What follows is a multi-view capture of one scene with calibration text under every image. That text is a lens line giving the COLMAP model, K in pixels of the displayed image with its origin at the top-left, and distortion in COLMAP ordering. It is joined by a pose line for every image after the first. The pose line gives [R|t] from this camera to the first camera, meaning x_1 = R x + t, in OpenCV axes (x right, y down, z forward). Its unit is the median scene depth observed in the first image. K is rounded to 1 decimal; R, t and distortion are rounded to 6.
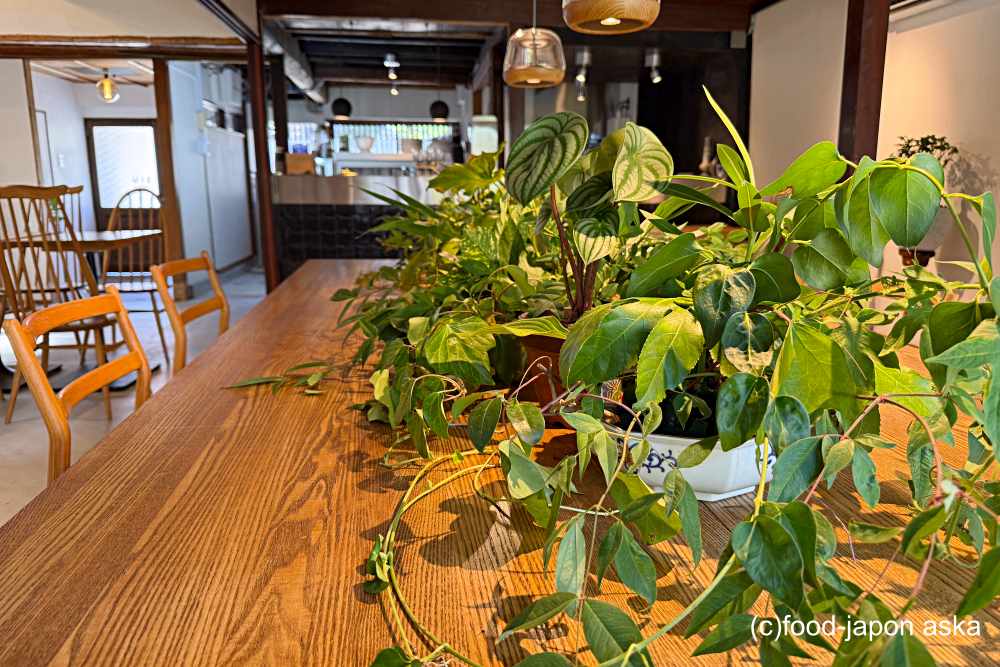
lens RADIAL K [[694.9, 0, 498.7], [0, 694.9, 334.7], [0, 0, 1]] dist [0.019448, -0.036633]
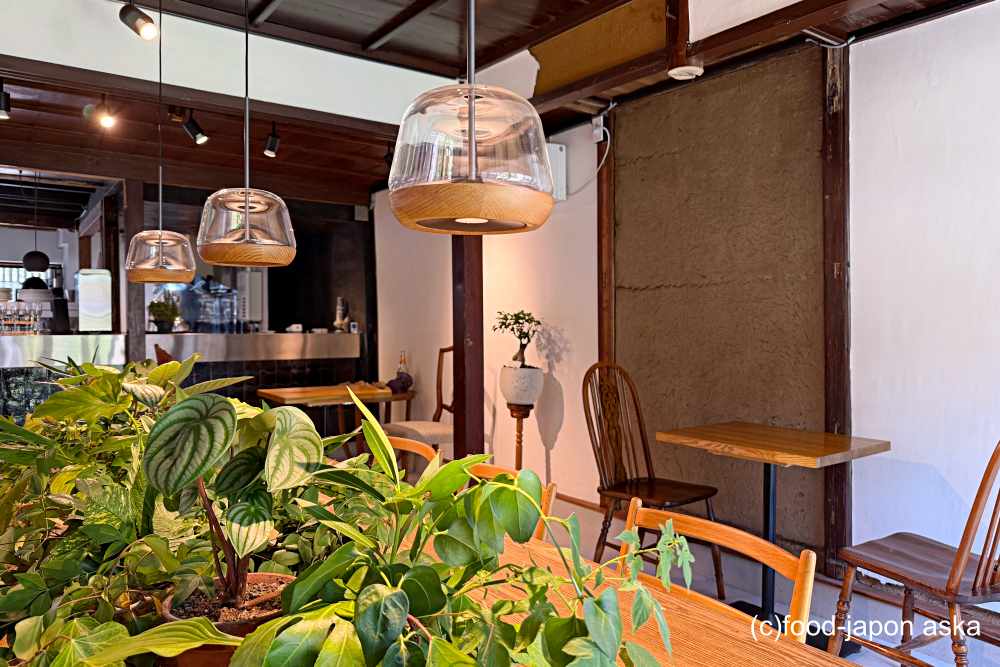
lens RADIAL K [[694.9, 0, 498.7], [0, 694.9, 334.7], [0, 0, 1]] dist [0.019448, -0.036633]
pose [[0.872024, -0.012464, 0.489304, -0.032578], [0.097496, 0.984066, -0.148688, -0.218891], [-0.479654, 0.177364, 0.859345, -0.071829]]
